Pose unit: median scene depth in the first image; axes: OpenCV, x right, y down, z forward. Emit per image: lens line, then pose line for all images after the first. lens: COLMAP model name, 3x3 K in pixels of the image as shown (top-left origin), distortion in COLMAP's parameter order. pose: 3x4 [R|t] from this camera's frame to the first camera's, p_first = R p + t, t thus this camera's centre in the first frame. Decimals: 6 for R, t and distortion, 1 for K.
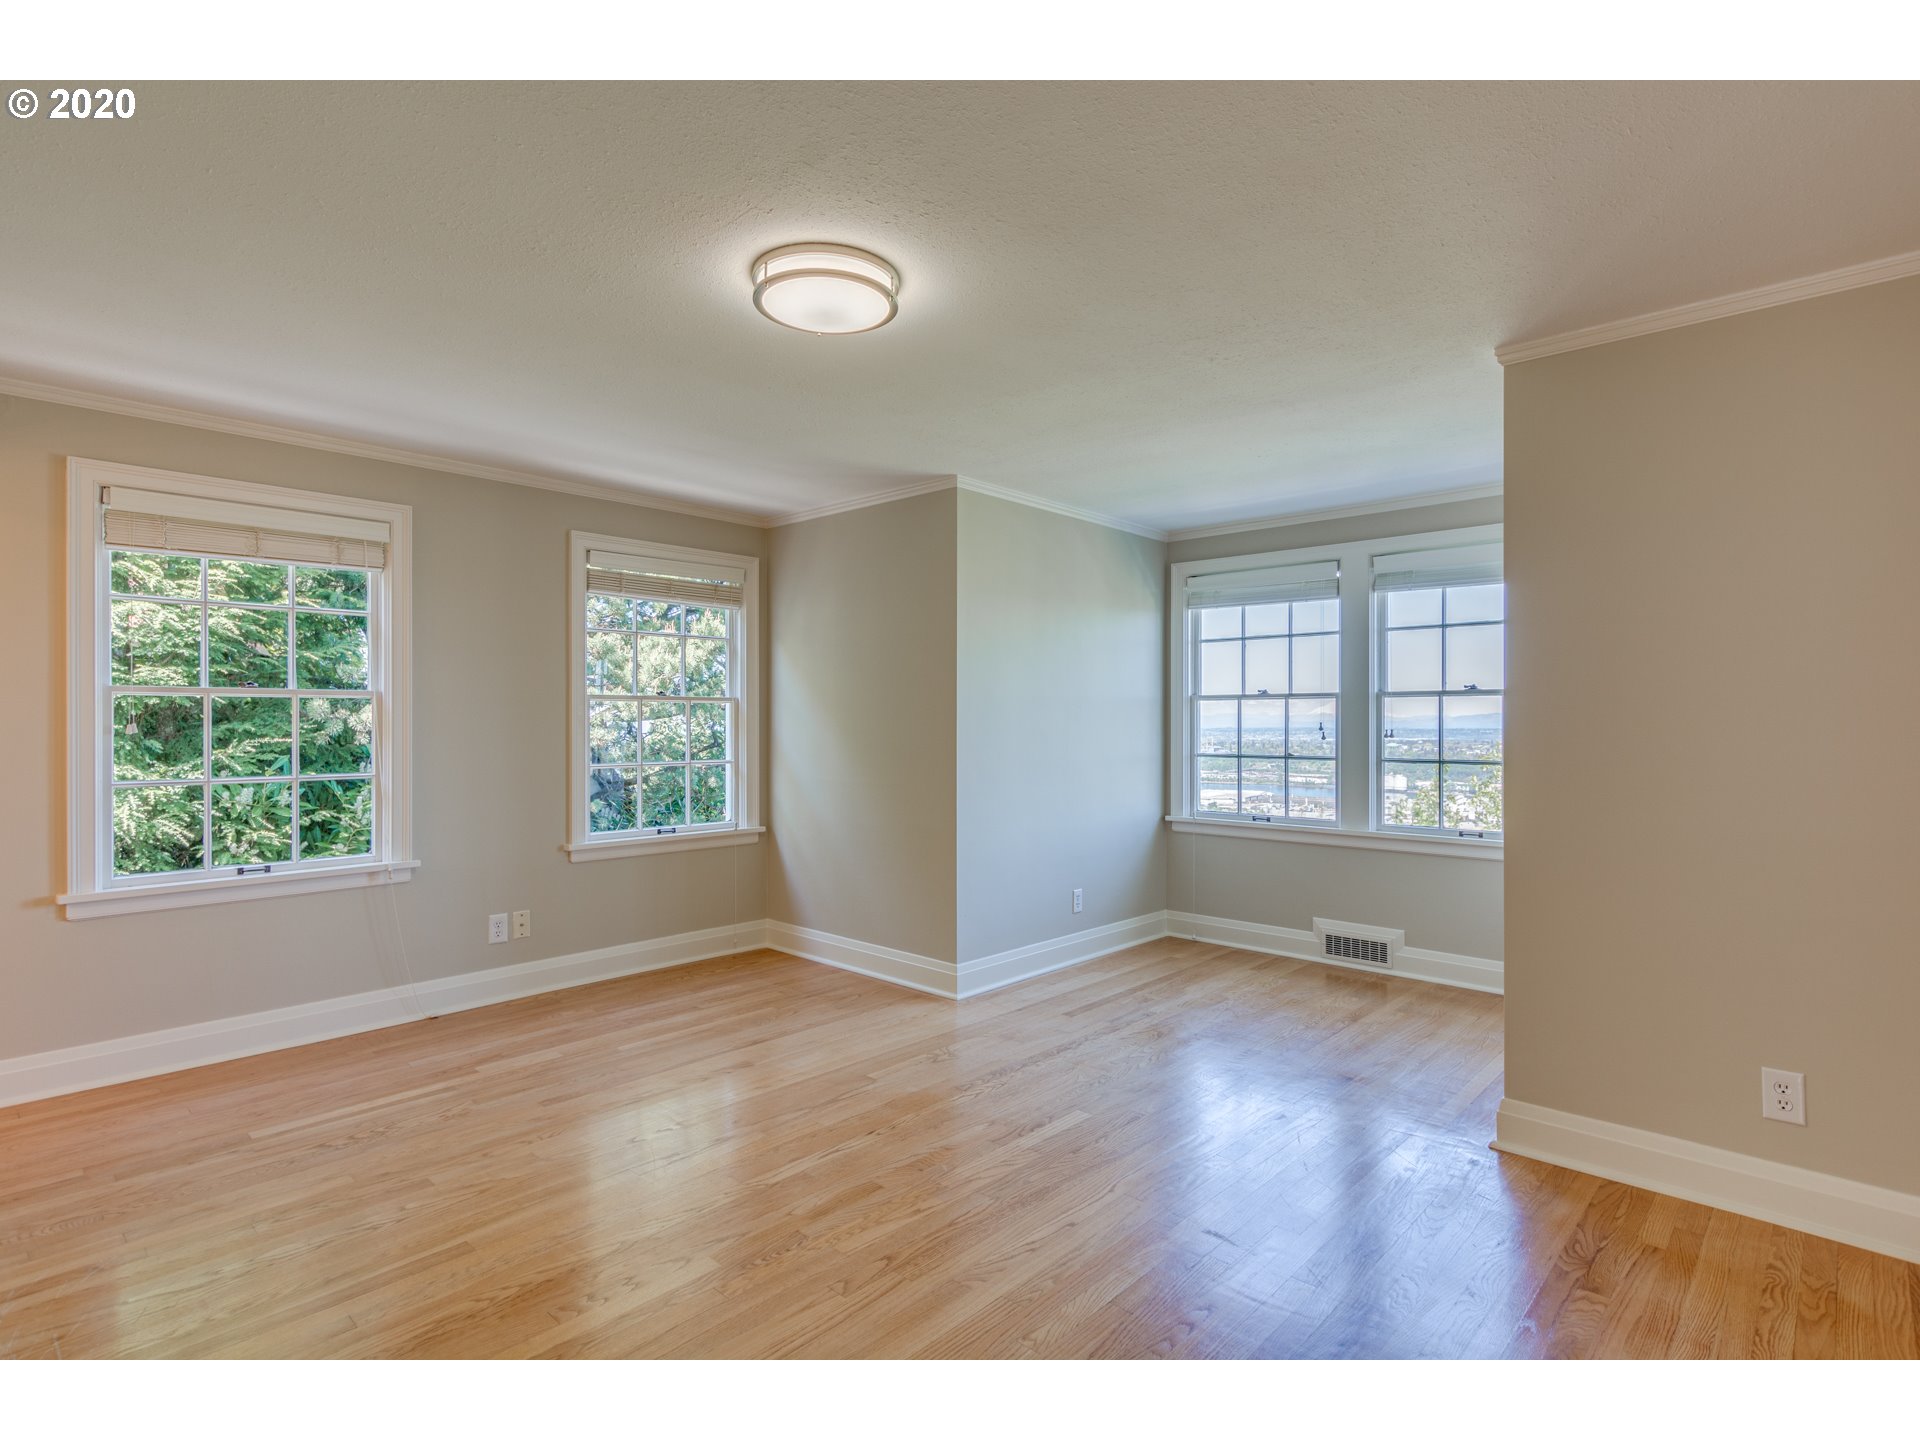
lens RADIAL K [[977.8, 0, 962.6], [0, 977.8, 726.9], [0, 0, 1]] dist [0.002060, 0.001697]
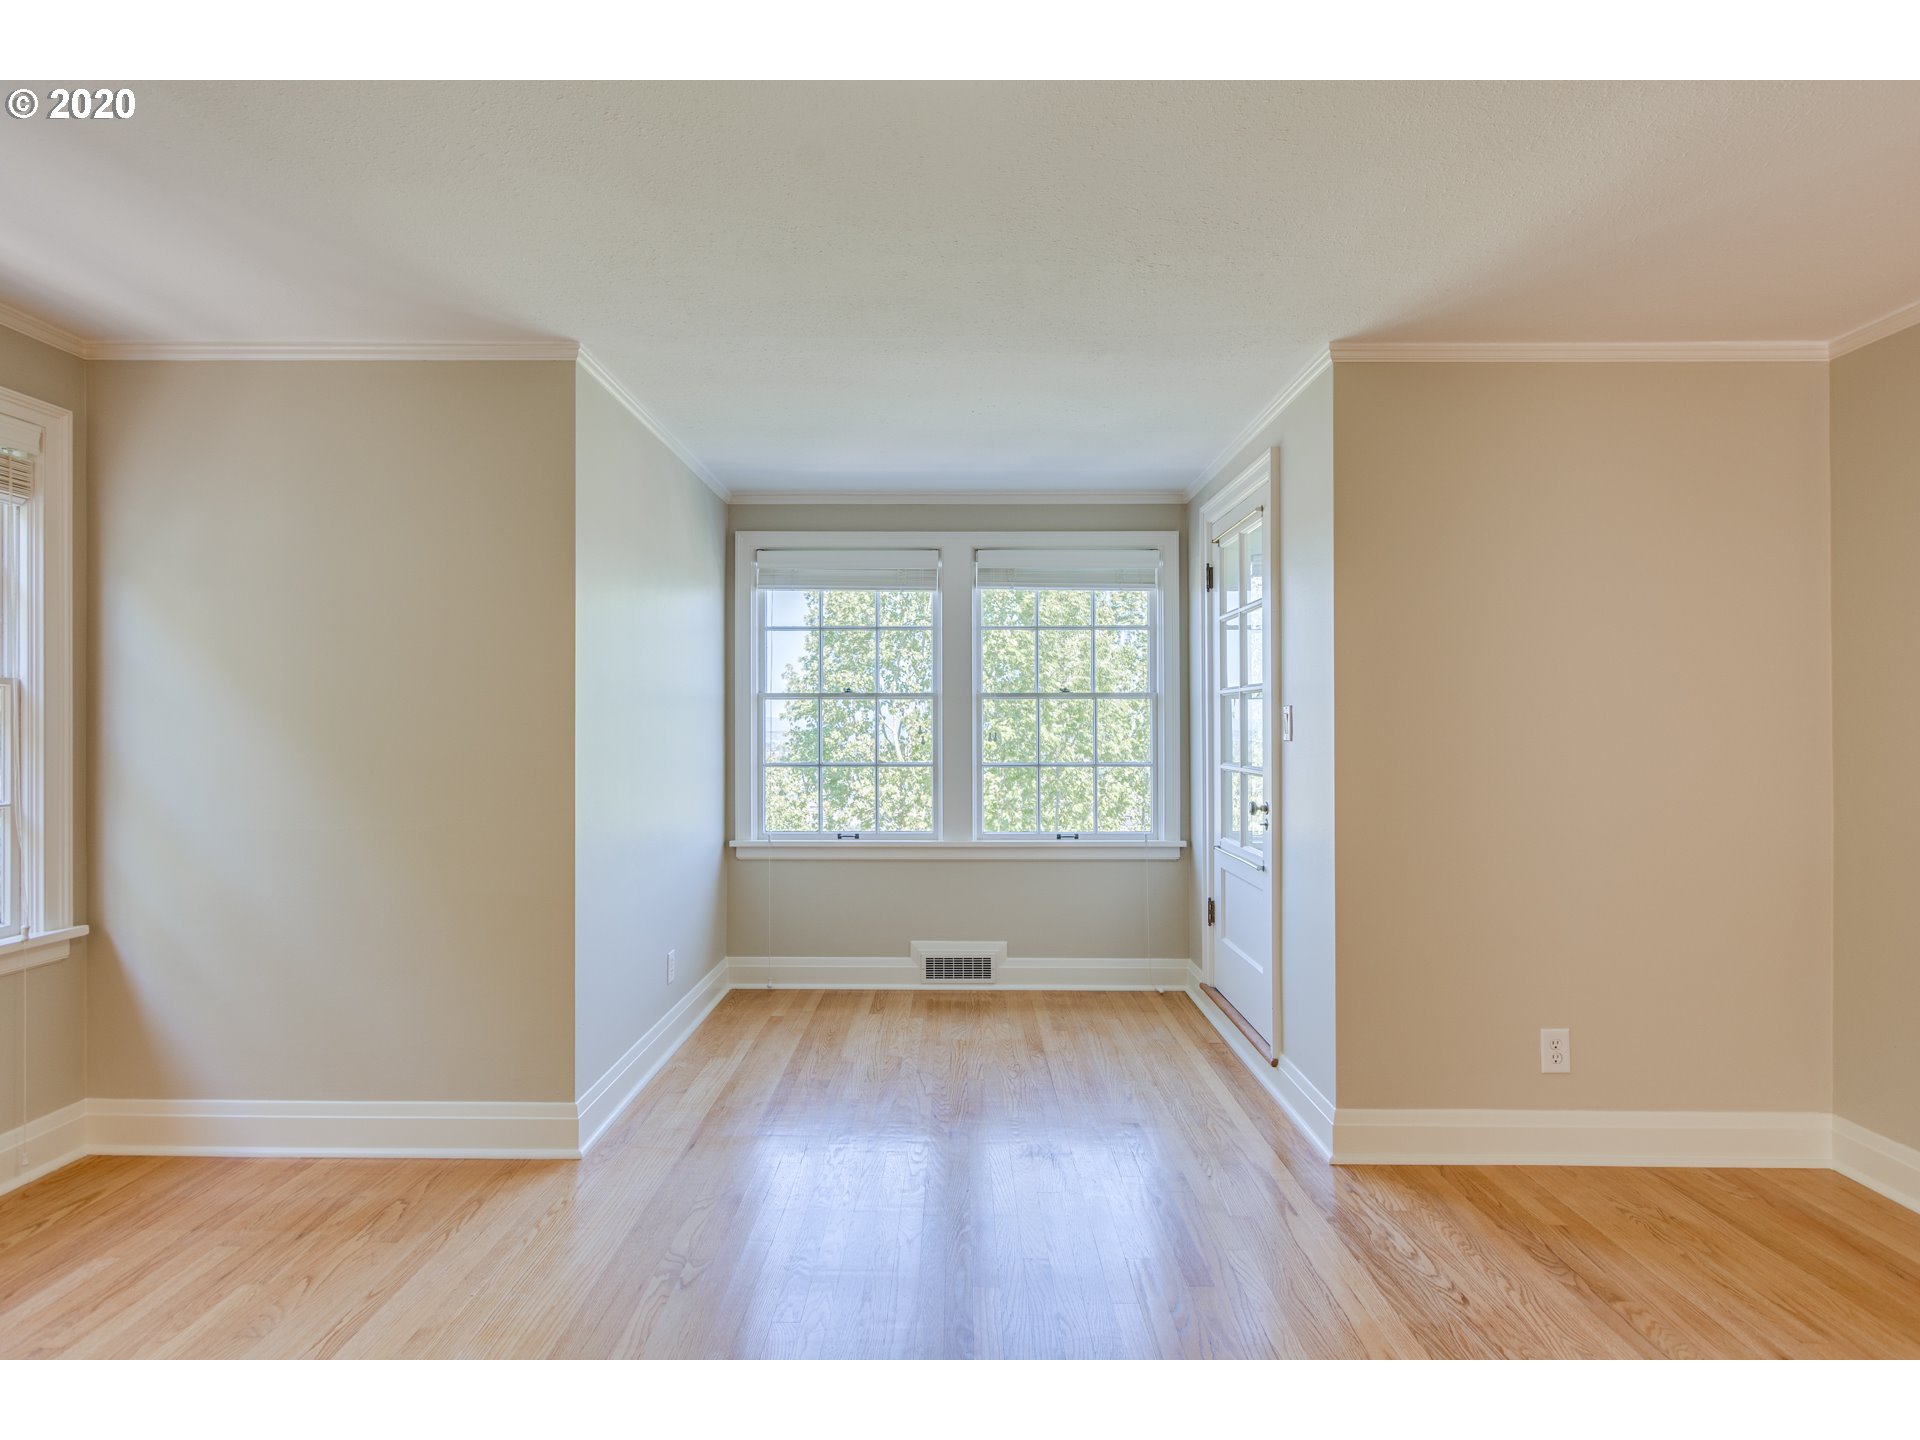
lens RADIAL K [[977.8, 0, 965.1], [0, 977.8, 723.4], [0, 0, 1]] dist [0.002060, 0.001697]
pose [[0.736063, -0.000812, 0.676912, -0.222742], [0.004035, 0.999987, -0.003188, -0.003413], [-0.676901, 0.005078, 0.736057, 0.307772]]
